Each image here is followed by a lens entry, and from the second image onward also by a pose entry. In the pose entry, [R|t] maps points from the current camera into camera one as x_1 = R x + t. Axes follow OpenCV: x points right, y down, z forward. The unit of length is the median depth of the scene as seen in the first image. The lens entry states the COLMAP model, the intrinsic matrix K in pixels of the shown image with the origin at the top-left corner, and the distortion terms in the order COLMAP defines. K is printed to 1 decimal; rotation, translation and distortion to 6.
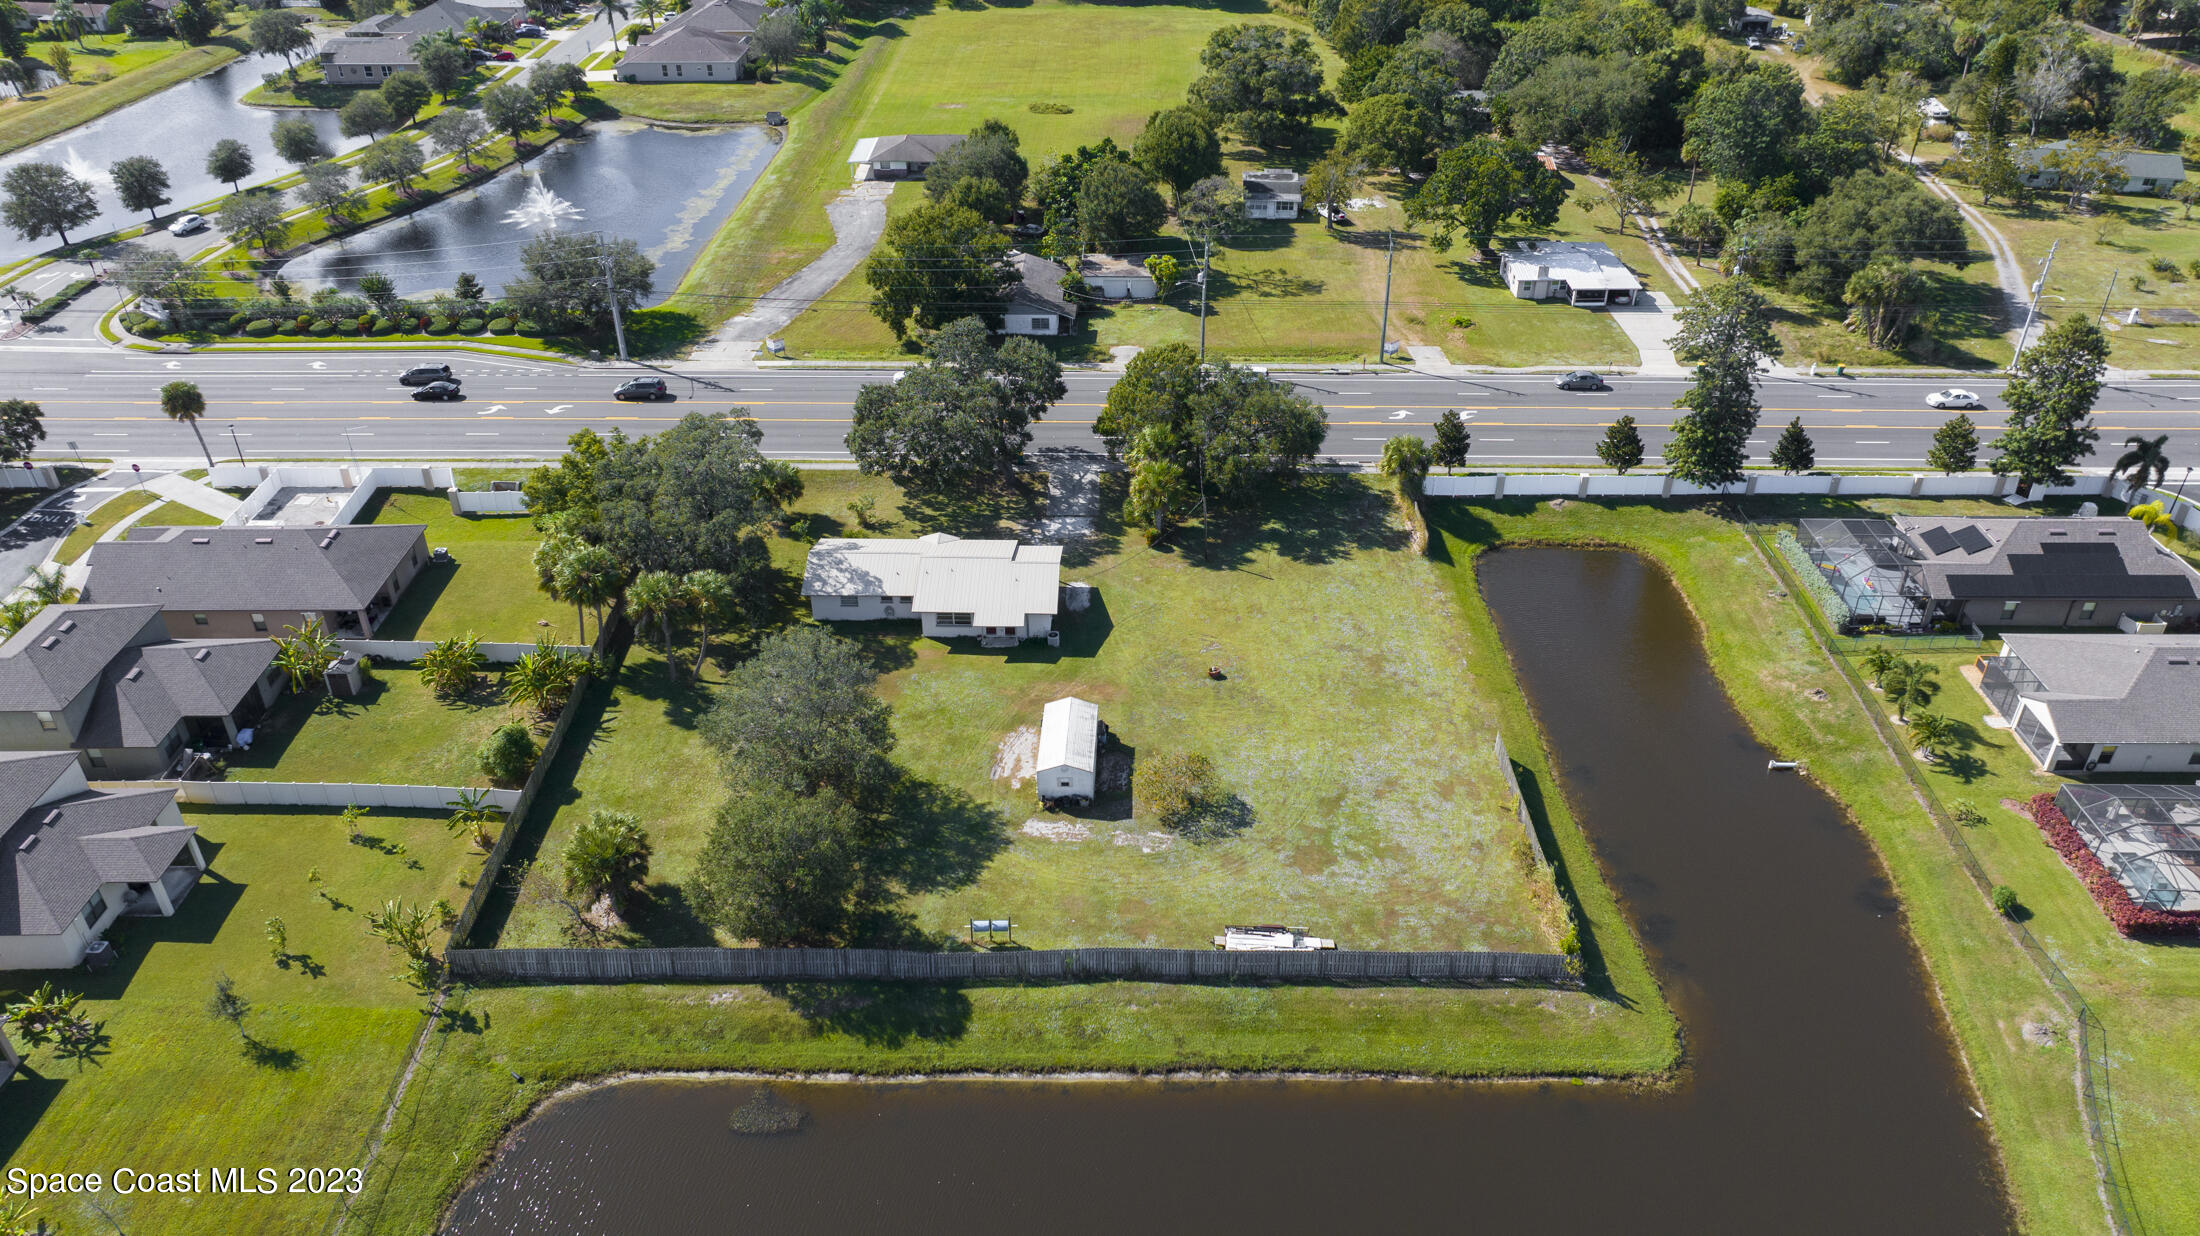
lens RADIAL K [[1536.2, 0, 1110.3], [0, 1536.2, 616.9], [0, 0, 1]] dist [-0.022462, 0.012060]
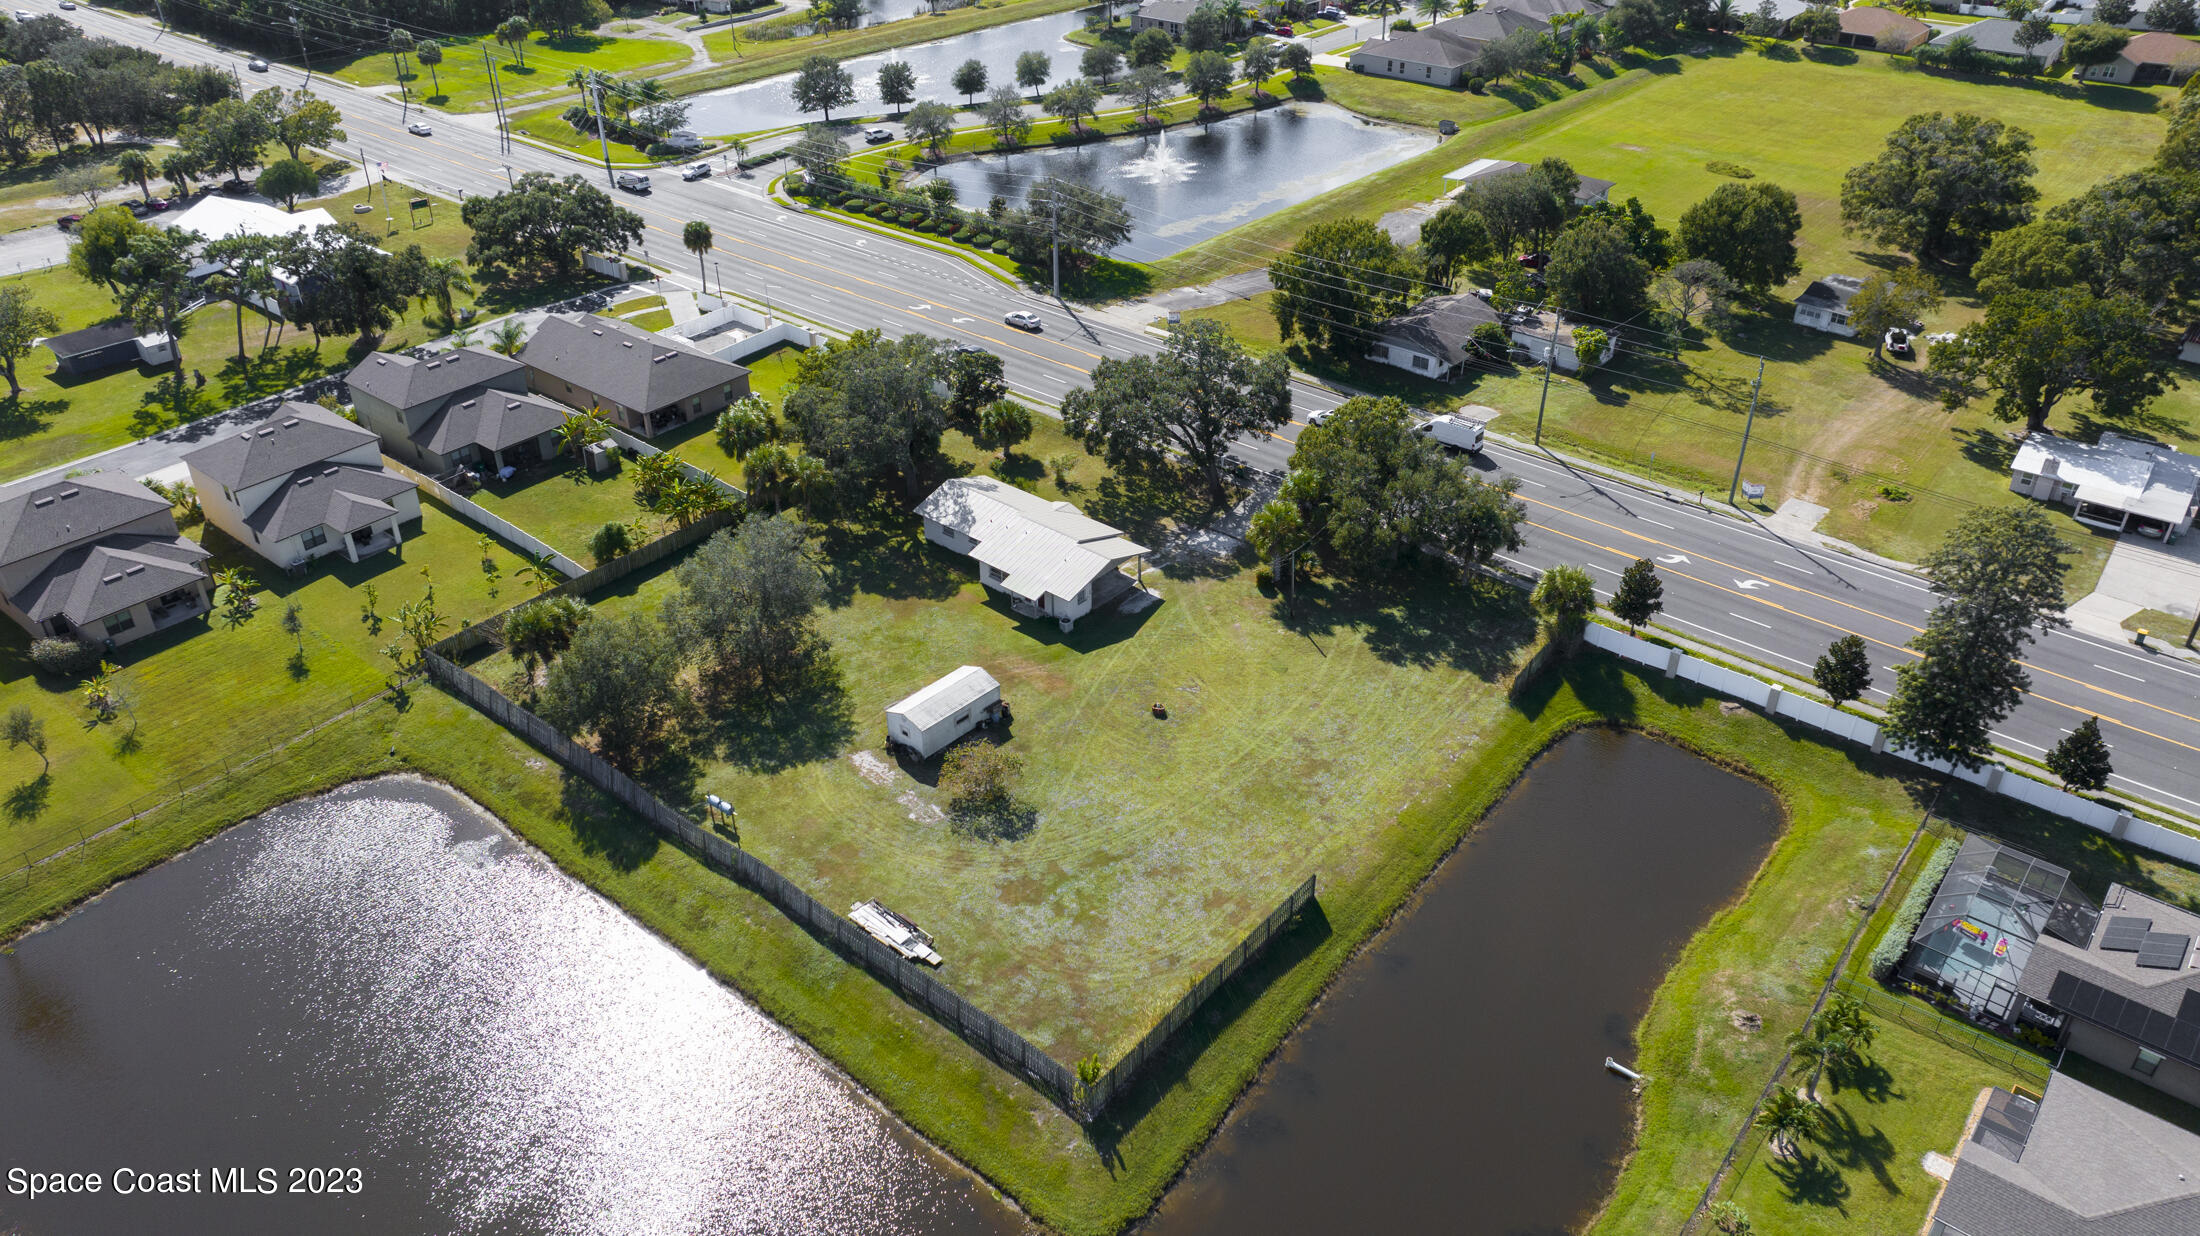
lens RADIAL K [[1536.2, 0, 1110.3], [0, 1536.2, 616.9], [0, 0, 1]] dist [-0.022462, 0.012060]
pose [[0.776926, 0.338087, -0.531115, 0.456397], [-0.341065, 0.935091, 0.096325, -0.085758], [0.529207, 0.106308, 0.841807, 0.134583]]
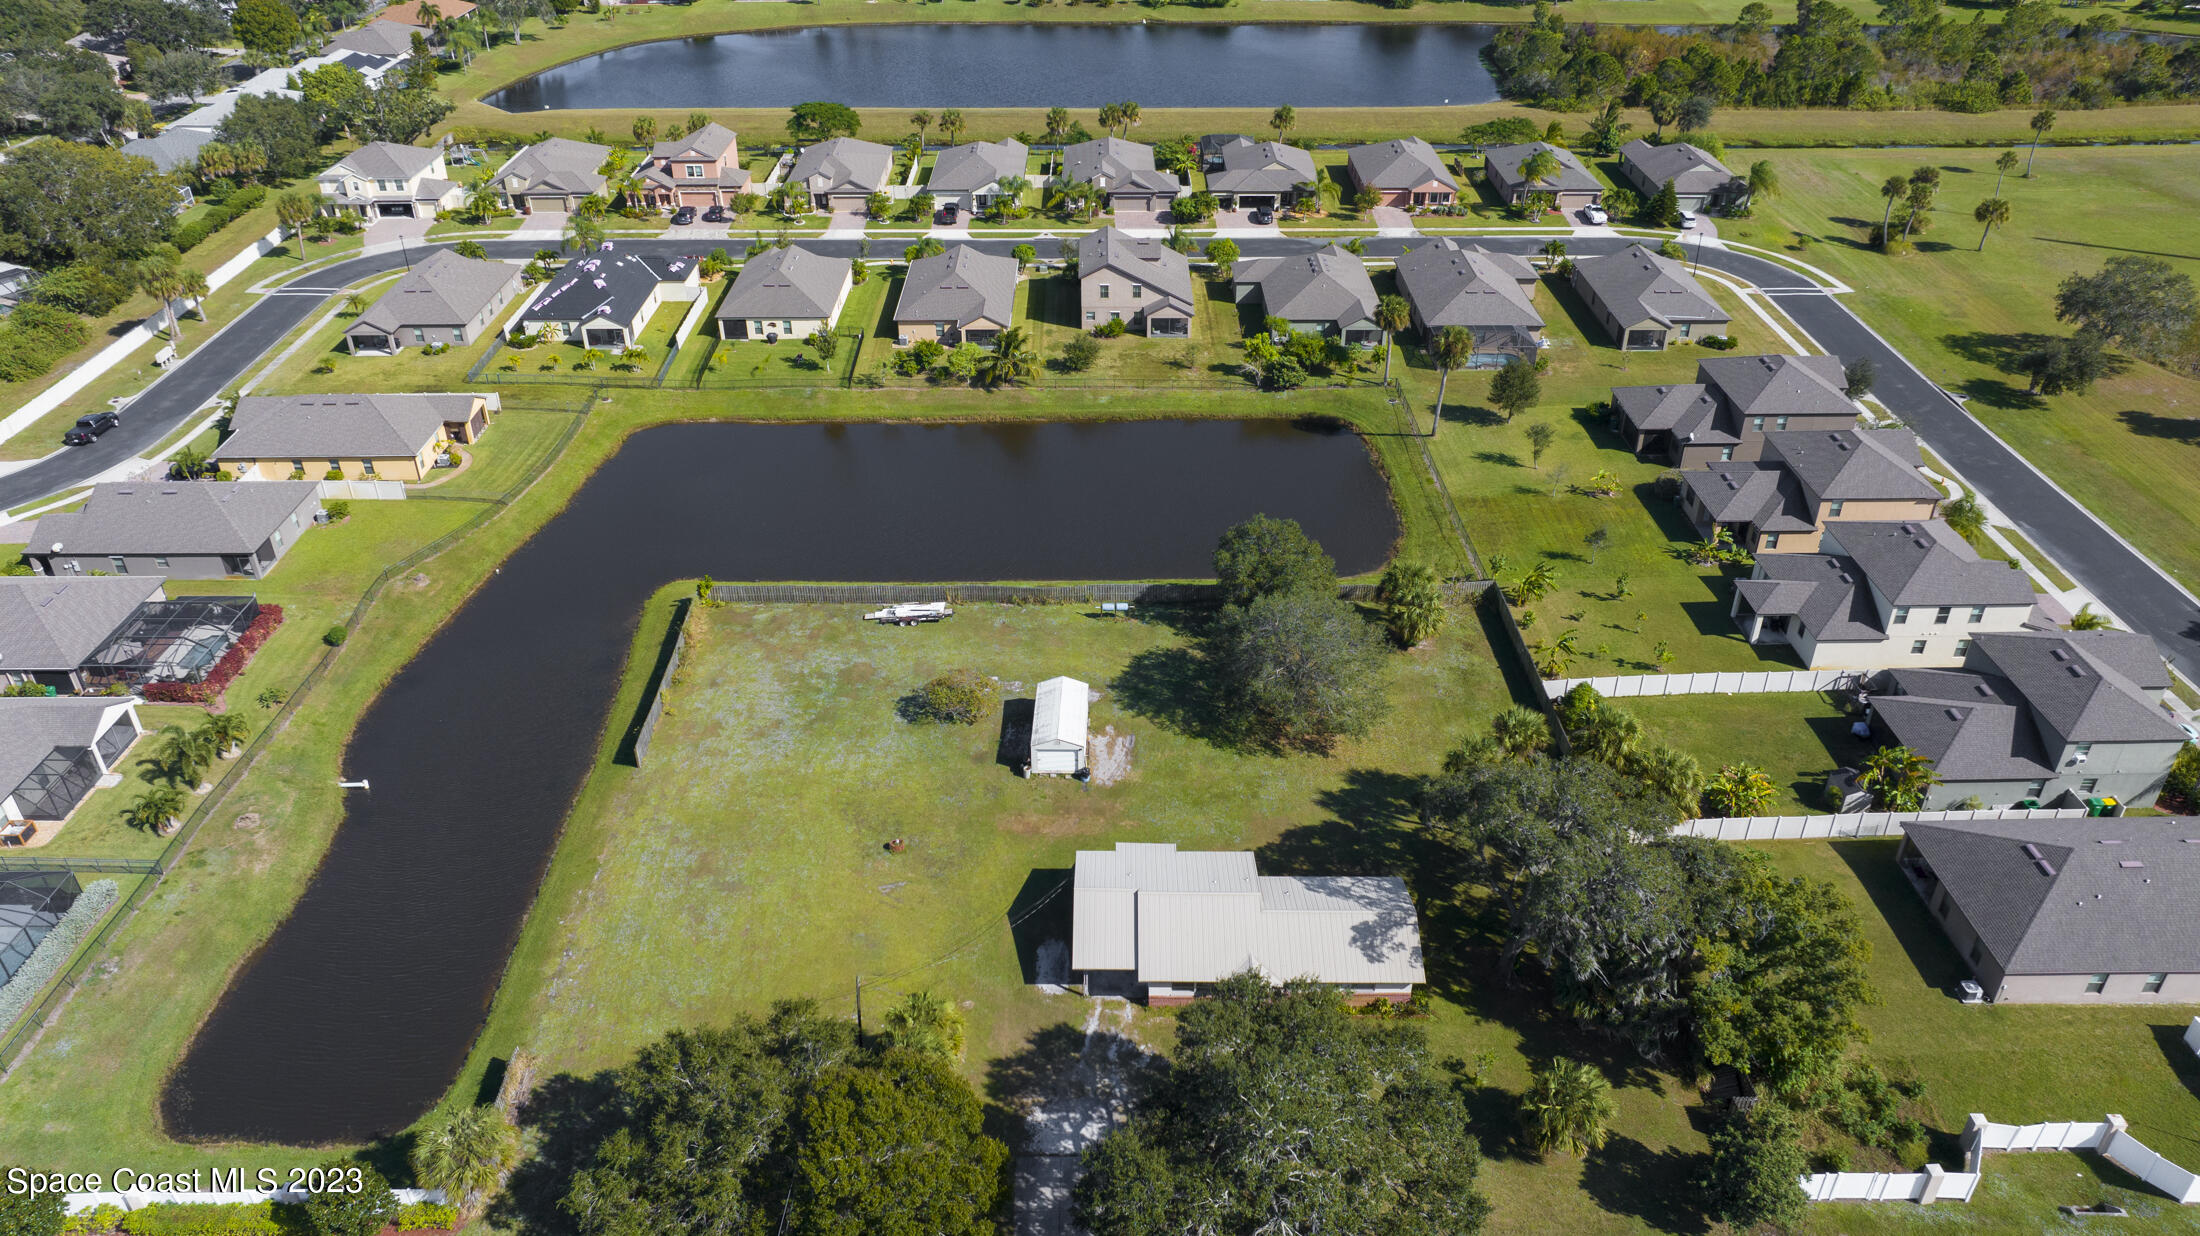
lens RADIAL K [[1536.2, 0, 1110.3], [0, 1536.2, 616.9], [0, 0, 1]] dist [-0.022462, 0.012060]
pose [[-0.999851, 0.009308, -0.014525, -0.035997], [-0.009150, 0.427629, 0.903908, -0.686864], [0.014625, 0.903906, -0.427480, 1.063312]]
